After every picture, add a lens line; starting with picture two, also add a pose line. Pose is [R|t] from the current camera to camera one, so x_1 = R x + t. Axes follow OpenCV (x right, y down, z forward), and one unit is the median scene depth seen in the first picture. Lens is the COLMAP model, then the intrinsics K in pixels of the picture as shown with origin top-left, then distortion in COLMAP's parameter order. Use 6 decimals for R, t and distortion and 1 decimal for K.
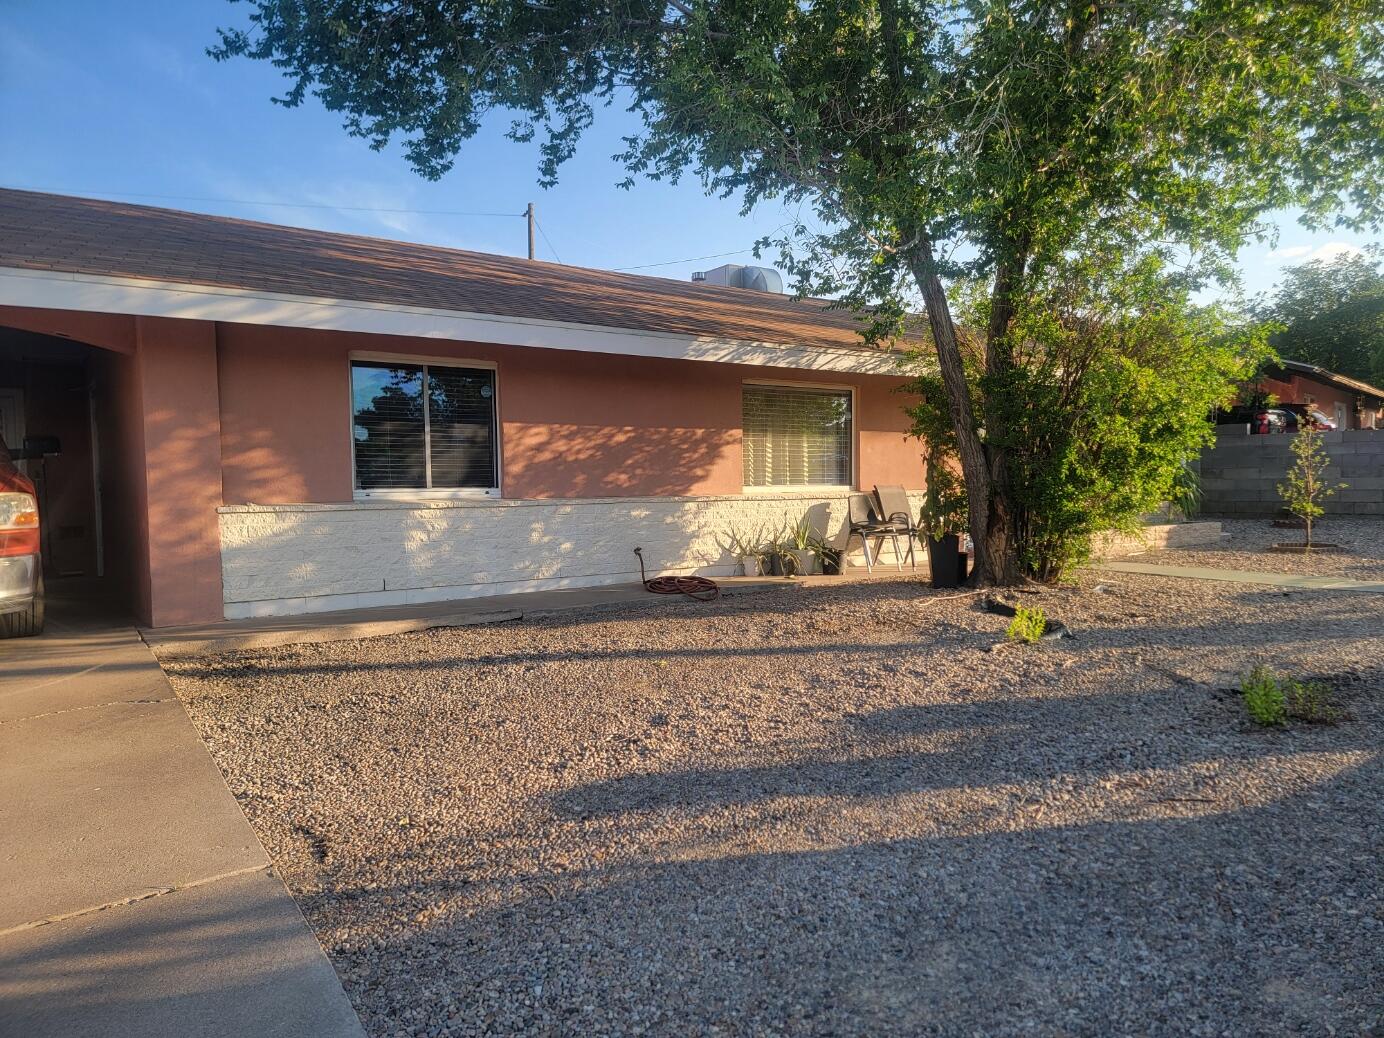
lens RADIAL K [[945.2, 0, 723.7], [0, 945.2, 544.5], [0, 0, 1]] dist [0.088447, -0.073567]
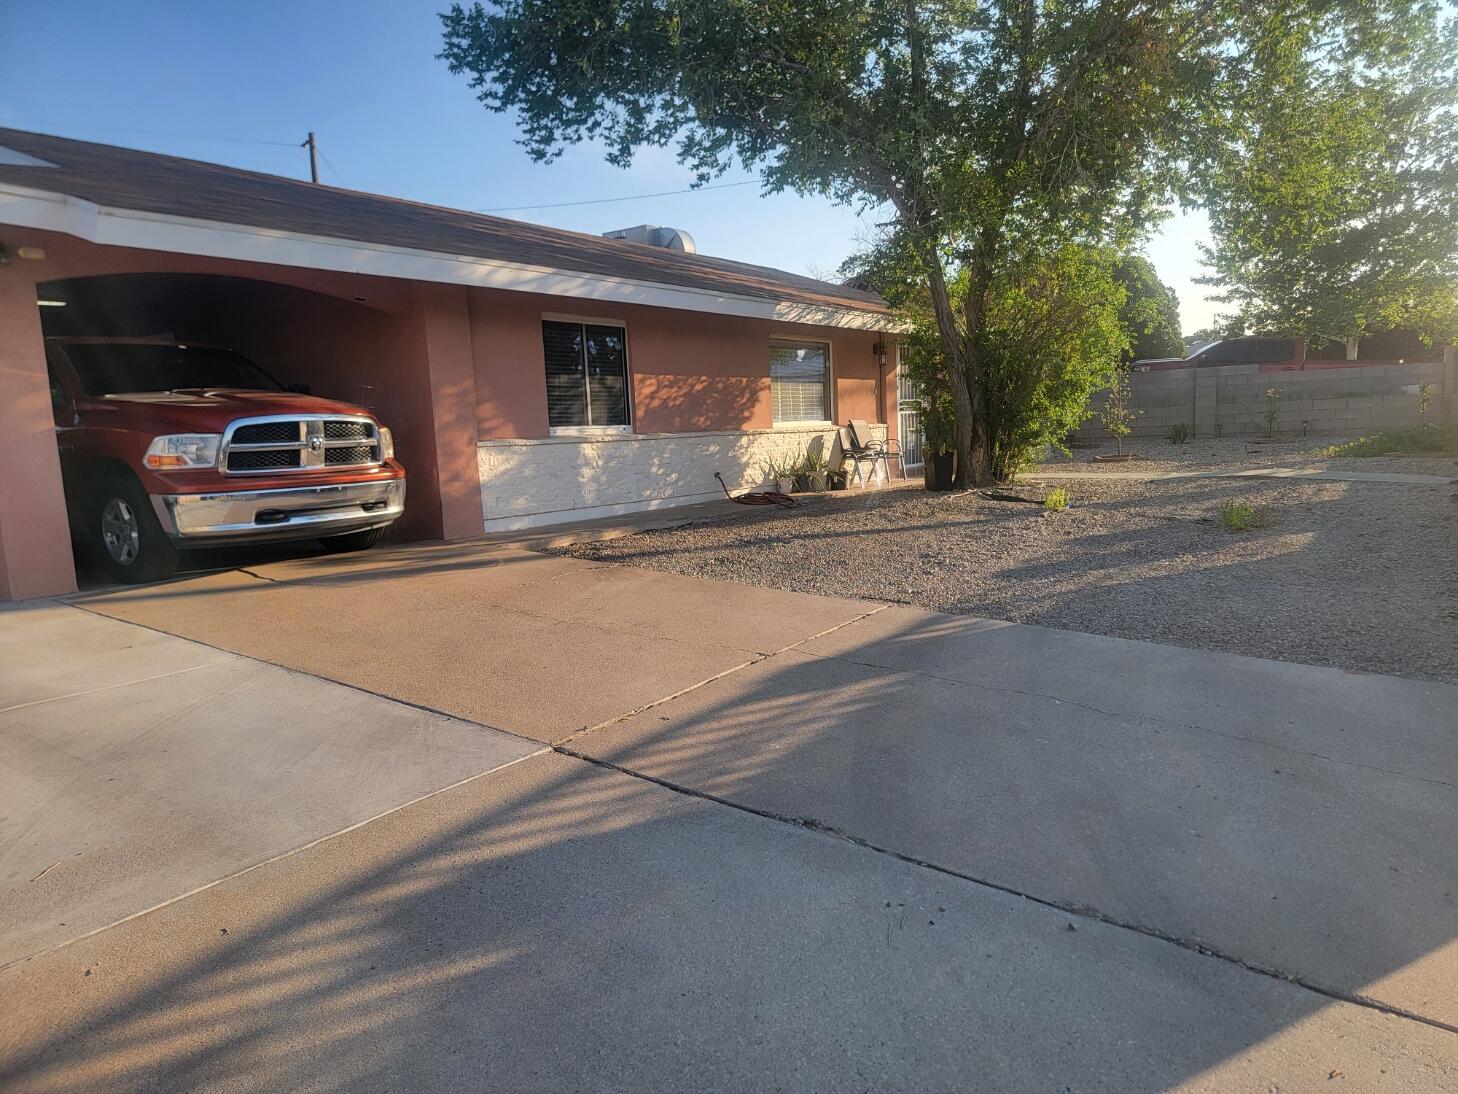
lens RADIAL K [[1041.7, 0, 729.0], [0, 1041.7, 547.0], [0, 0, 1]] dist [0.071092, -0.042071]
pose [[0.943152, -0.065528, 0.325838, -0.722303], [0.053750, 0.997539, 0.045032, 0.055700], [-0.327987, -0.024958, 0.944353, -0.413048]]
